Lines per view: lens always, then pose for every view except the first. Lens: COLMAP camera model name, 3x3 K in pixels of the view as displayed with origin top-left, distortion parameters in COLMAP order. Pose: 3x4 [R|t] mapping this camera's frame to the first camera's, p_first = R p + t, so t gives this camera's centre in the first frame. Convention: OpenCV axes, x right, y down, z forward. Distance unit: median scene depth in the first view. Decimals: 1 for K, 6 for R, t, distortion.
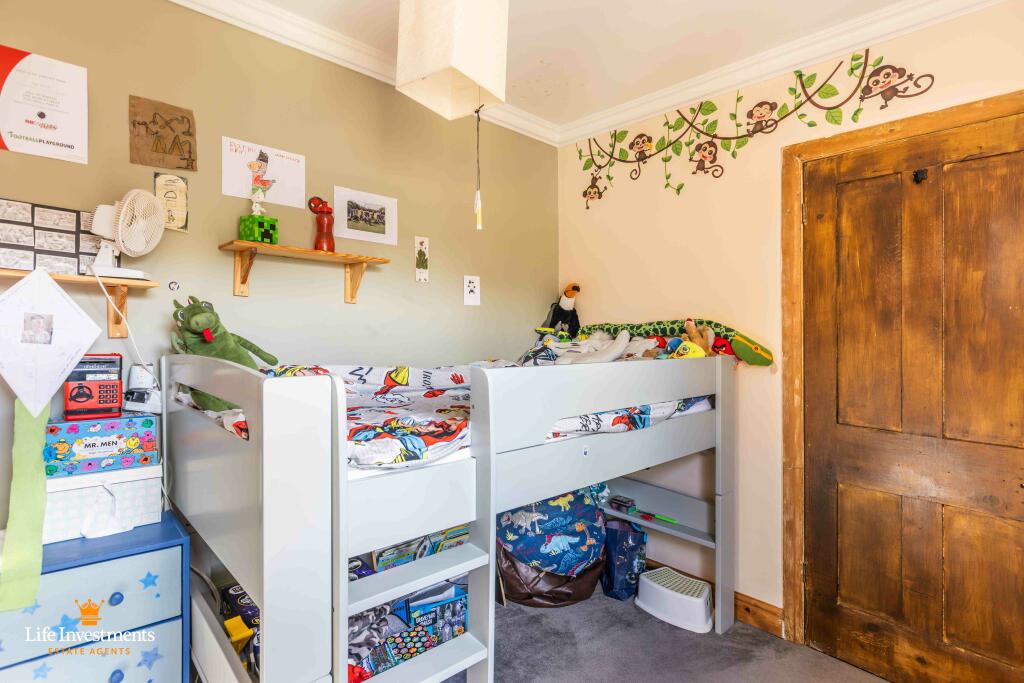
lens RADIAL K [[513.3, 0, 512.0], [0, 513.3, 341.5], [0, 0, 1]] dist [-0.000117, -0.001263]
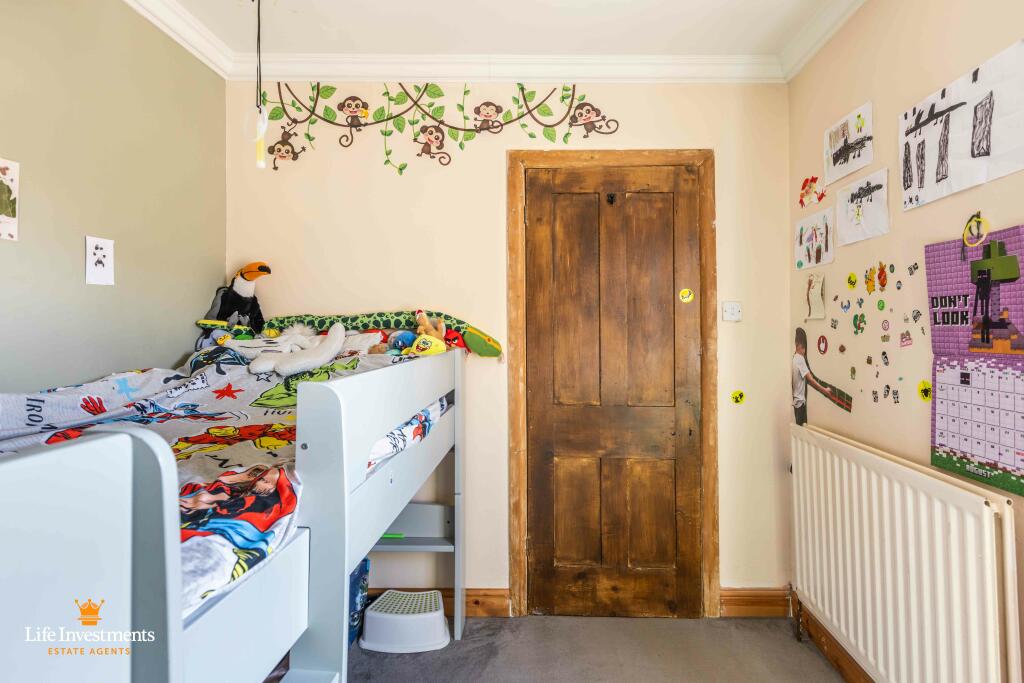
lens RADIAL K [[524.8, 0, 513.6], [0, 524.8, 318.0], [0, 0, 1]] dist [-0.000060, -0.000352]
pose [[0.687519, 0.000276, 0.726167, -0.245074], [0.021177, 0.999567, -0.020430, -0.007851], [-0.725858, 0.029424, 0.687215, 0.245014]]
